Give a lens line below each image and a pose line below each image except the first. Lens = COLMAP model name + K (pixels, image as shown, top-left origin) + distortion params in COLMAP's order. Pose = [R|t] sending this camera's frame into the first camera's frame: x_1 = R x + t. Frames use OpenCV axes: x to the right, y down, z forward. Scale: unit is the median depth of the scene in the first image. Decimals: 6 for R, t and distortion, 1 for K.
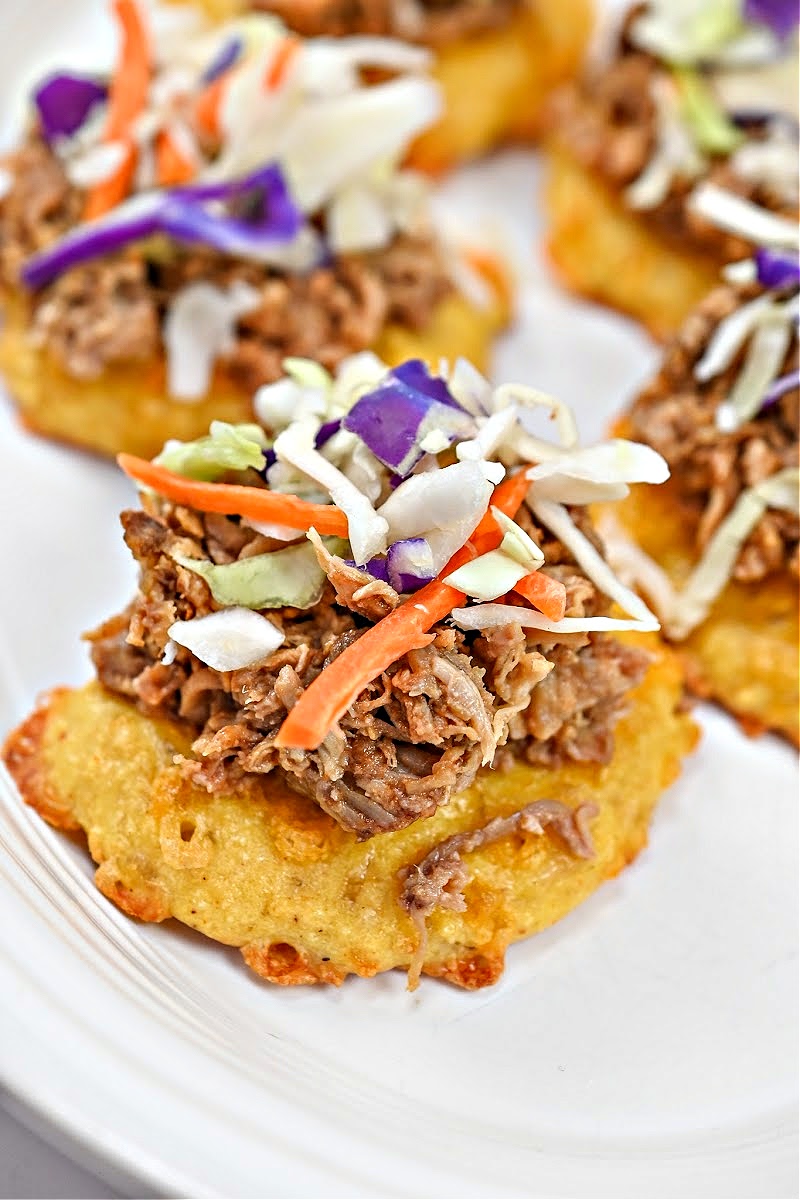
lens RADIAL K [[2108.7, 0, 314.9], [0, 2108.7, 598.4], [0, 0, 1]] dist [-0.004587, -0.069255]
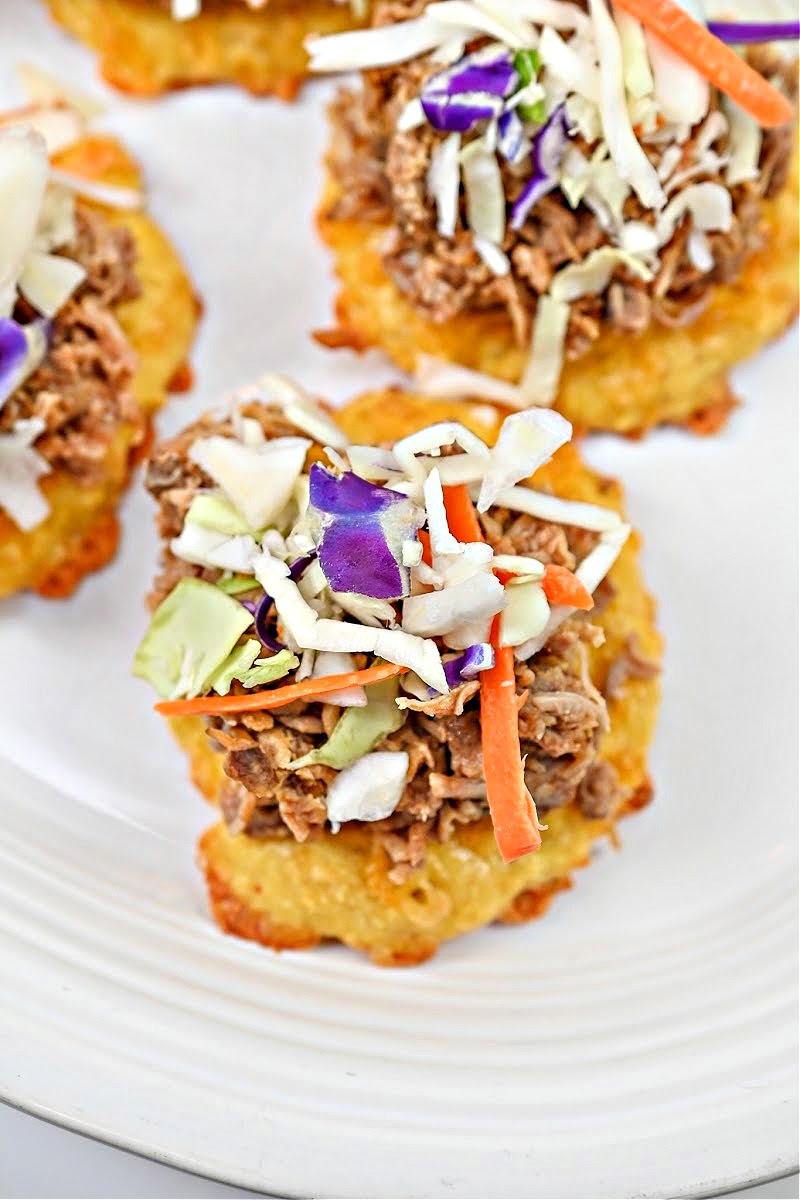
lens RADIAL K [[2108.7, 0, 314.9], [0, 2108.7, 598.4], [0, 0, 1]] dist [-0.004587, -0.069255]
pose [[0.729636, -0.679140, 0.080002, -0.084767], [0.524316, 0.630695, 0.572116, -0.716484], [-0.439004, -0.375491, 0.816261, 0.104880]]
